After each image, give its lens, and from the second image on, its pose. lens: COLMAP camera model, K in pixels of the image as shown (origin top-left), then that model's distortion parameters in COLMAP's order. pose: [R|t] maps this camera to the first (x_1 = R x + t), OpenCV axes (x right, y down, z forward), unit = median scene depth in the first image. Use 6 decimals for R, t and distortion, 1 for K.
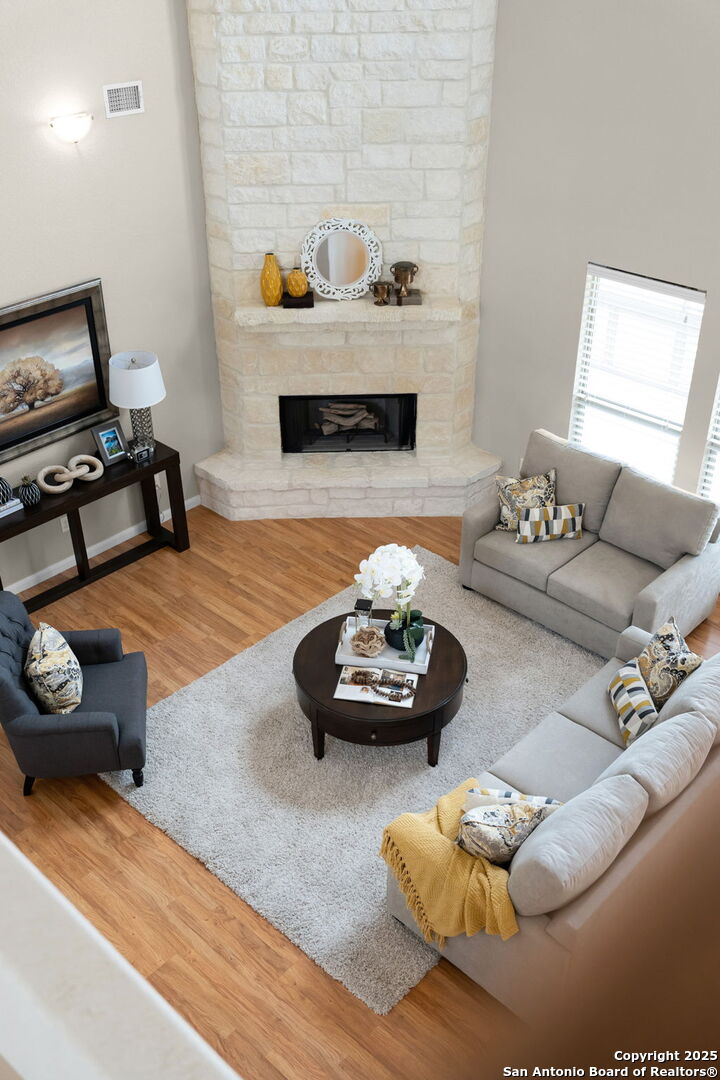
lens RADIAL K [[1018.6, 0, 352.3], [0, 1018.6, 538.3], [0, 0, 1]] dist [-0.005351, 0.000000]
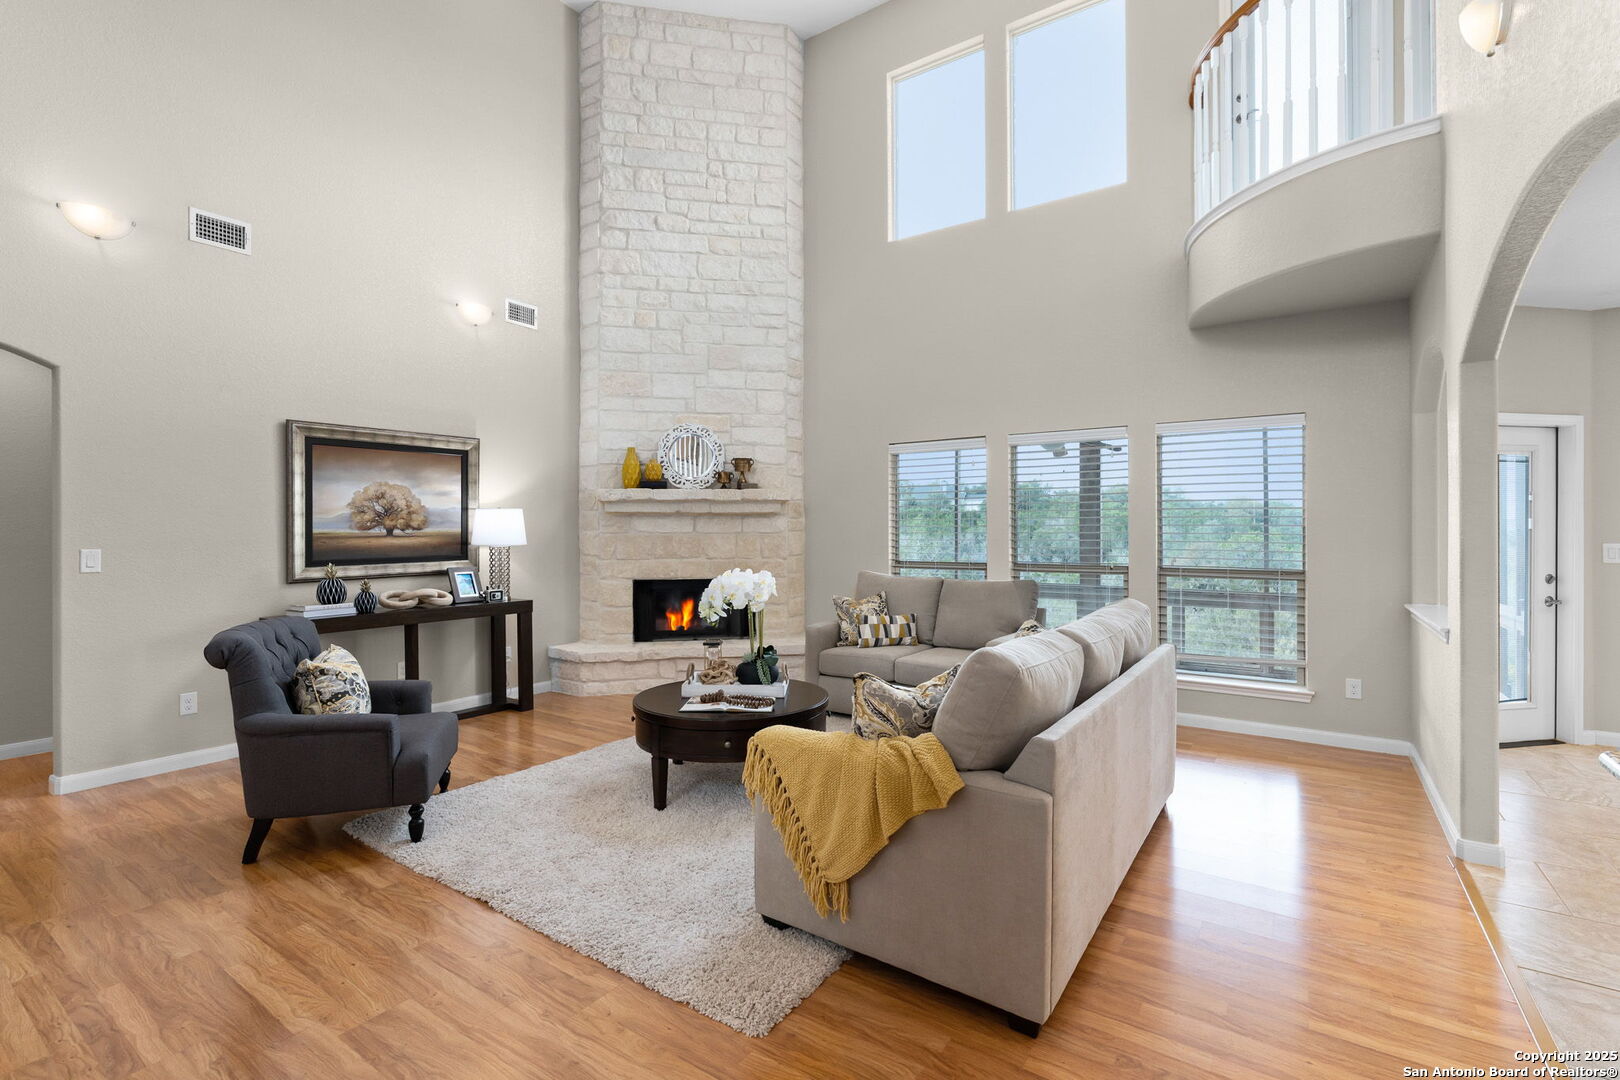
lens RADIAL K [[721.4, 0, 807.2], [0, 721.4, 532.9], [0, 0, 1]] dist [-0.006108, -0.000745]
pose [[0.988089, 0.007167, 0.153719, -0.005688], [0.077457, 0.839987, -0.537050, 0.302733], [-0.132971, 0.542560, 0.829426, 0.334473]]
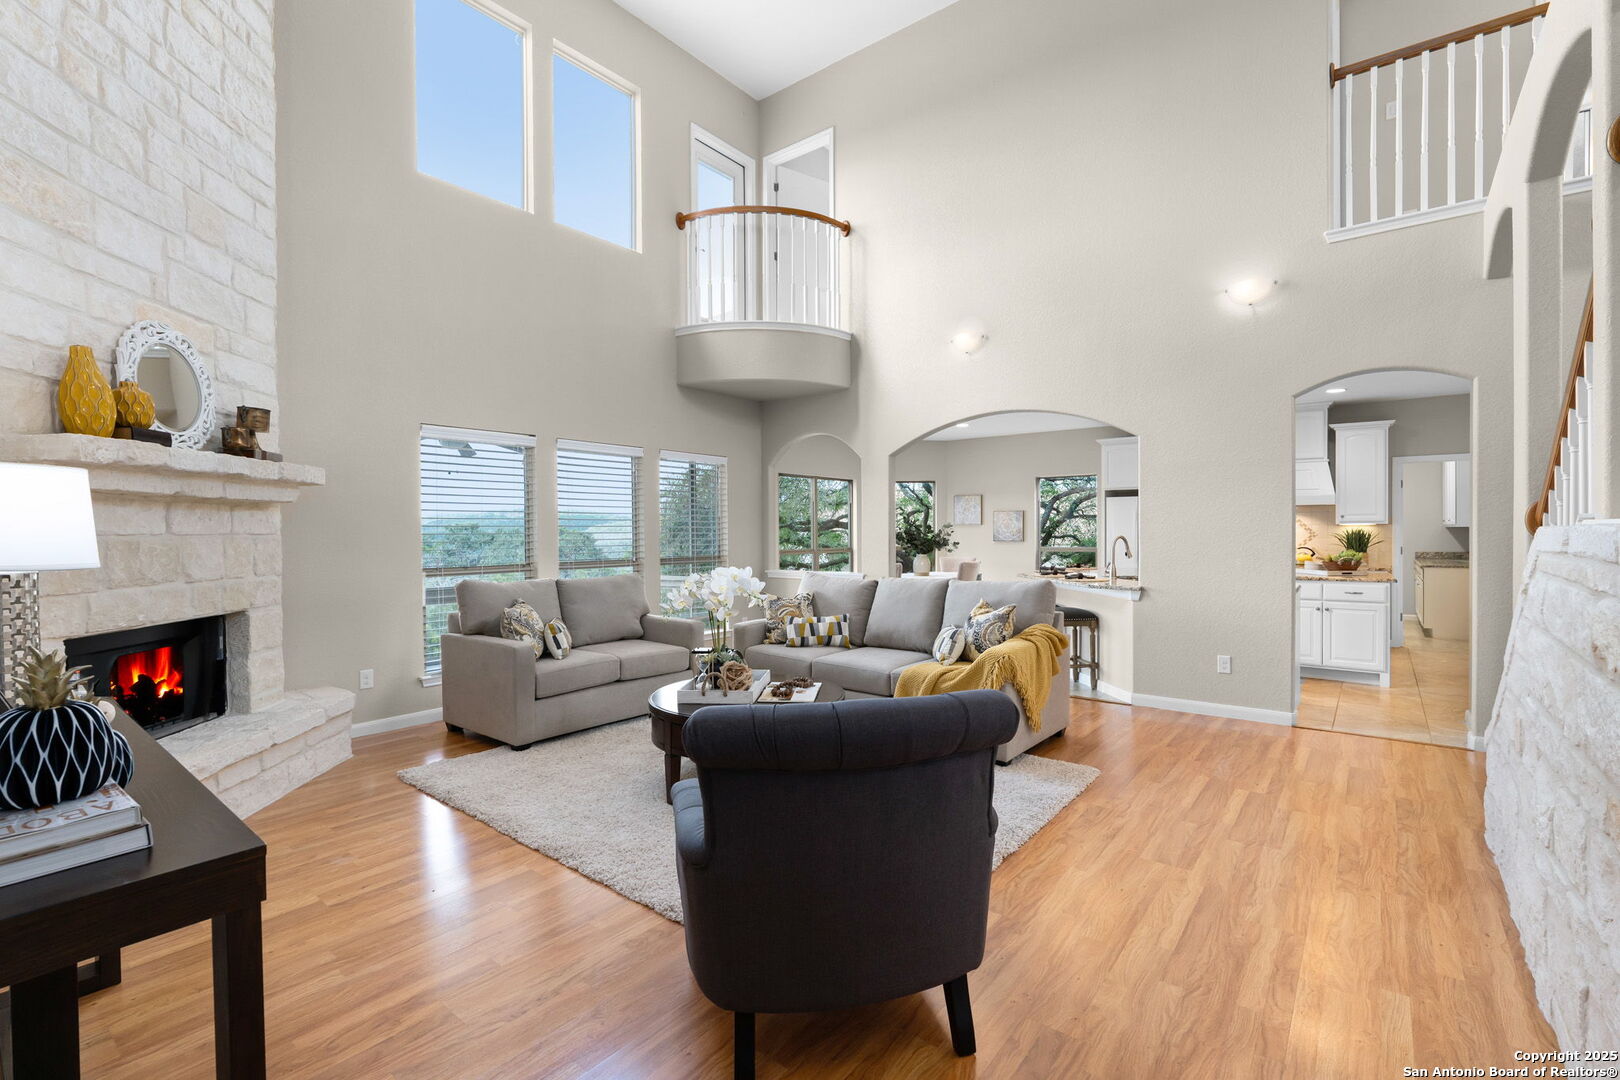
lens RADIAL K [[721.4, 0, 809.9], [0, 721.4, 543.6], [0, 0, 1]] dist [-0.006108, -0.000745]
pose [[-0.086730, -0.007636, 0.996203, -0.534684], [0.545396, 0.836444, 0.053893, 0.003525], [-0.833679, 0.547999, -0.068380, 0.806515]]
